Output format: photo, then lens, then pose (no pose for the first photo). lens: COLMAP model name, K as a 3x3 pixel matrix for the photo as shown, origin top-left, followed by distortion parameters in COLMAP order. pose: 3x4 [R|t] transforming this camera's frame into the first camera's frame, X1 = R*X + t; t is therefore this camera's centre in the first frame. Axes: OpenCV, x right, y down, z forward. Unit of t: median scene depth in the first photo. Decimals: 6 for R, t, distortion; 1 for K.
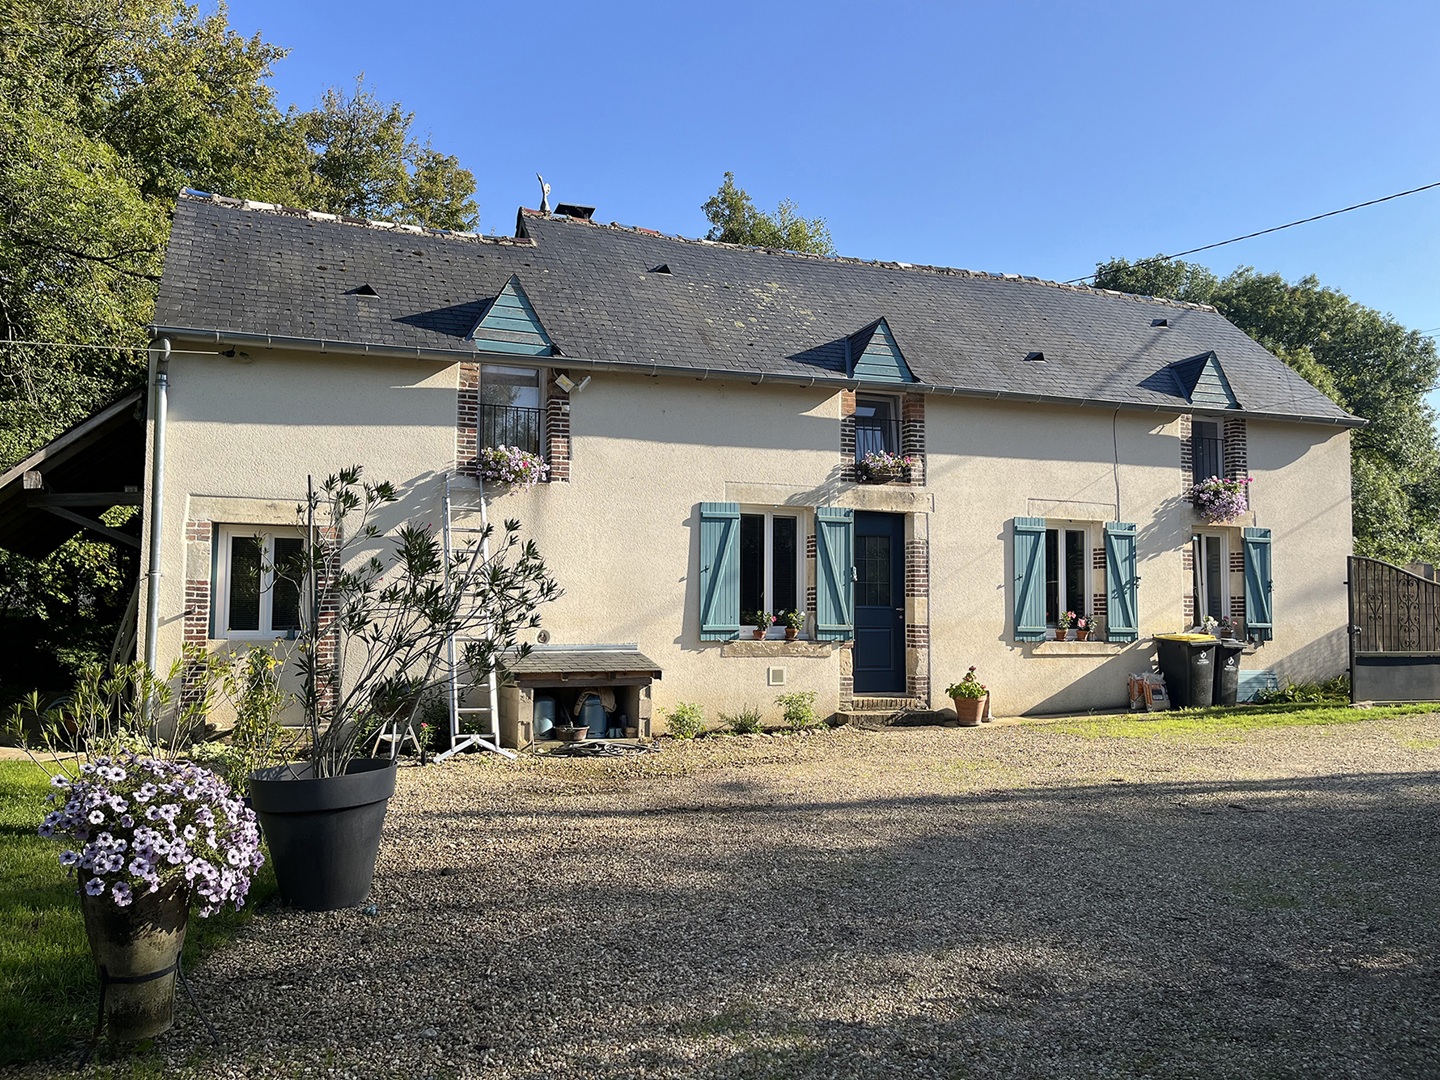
lens RADIAL K [[1093.5, 0, 714.4], [0, 1093.5, 544.6], [0, 0, 1]] dist [0.073340, -0.078311]
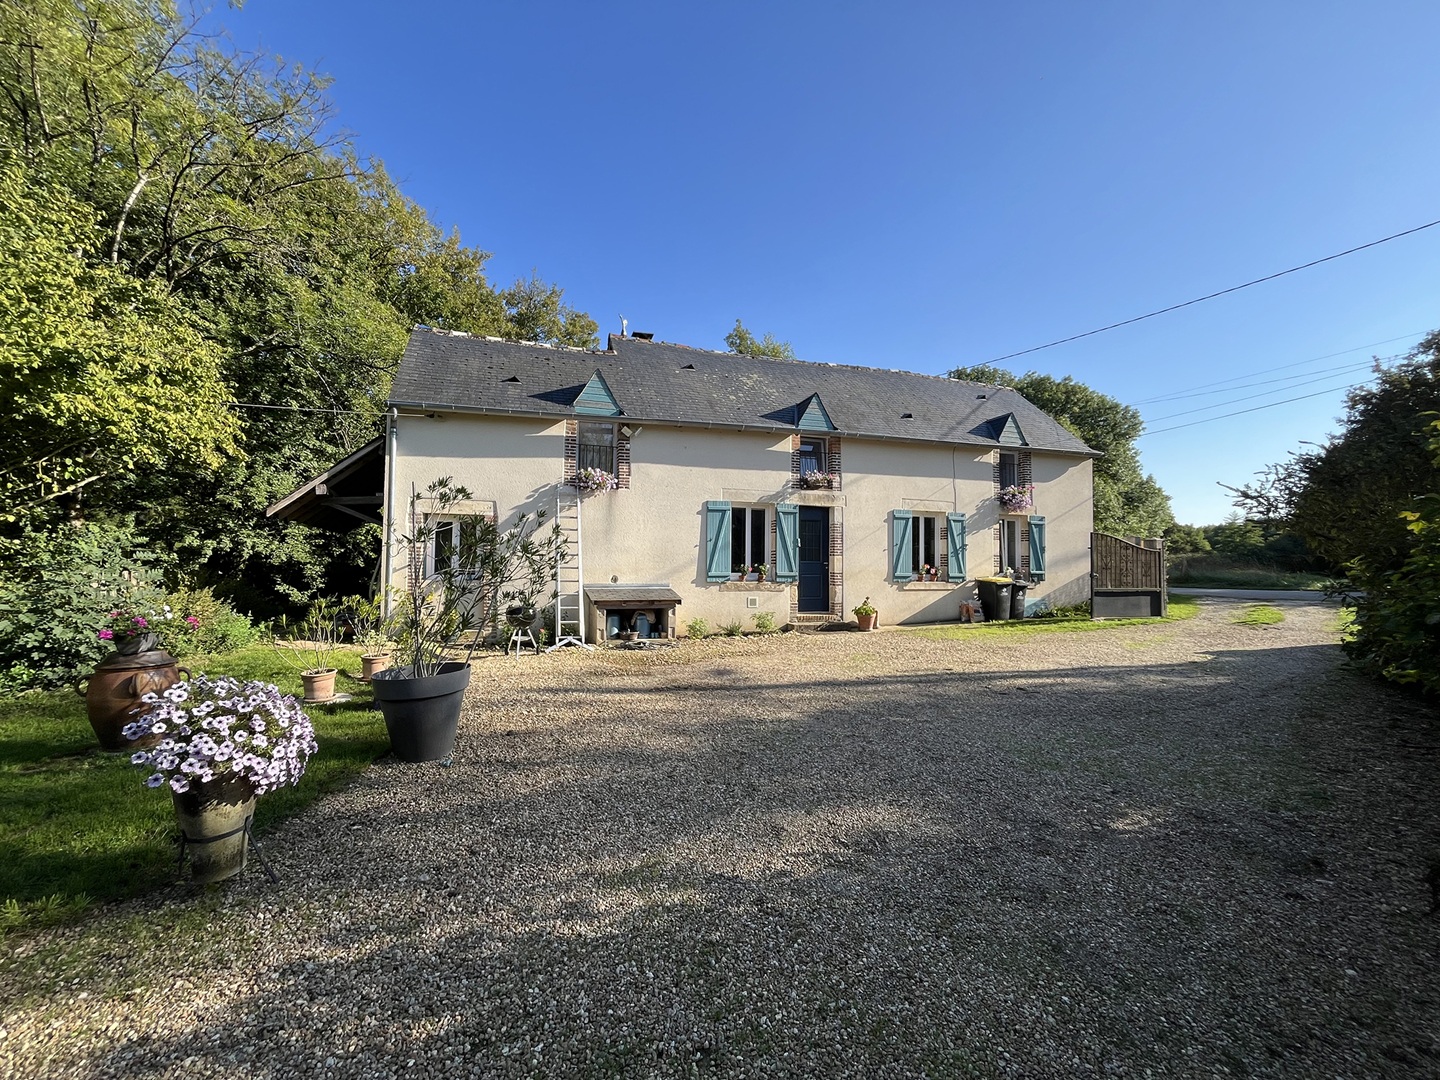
lens RADIAL K [[576.8, 0, 716.1], [0, 576.8, 539.9], [0, 0, 1]] dist [0.001768, 0.001225]
pose [[0.998705, 0.000668, -0.050865, 0.050850], [0.000628, 0.999676, 0.025462, -0.000733], [0.050865, -0.025461, 0.998381, 0.105999]]
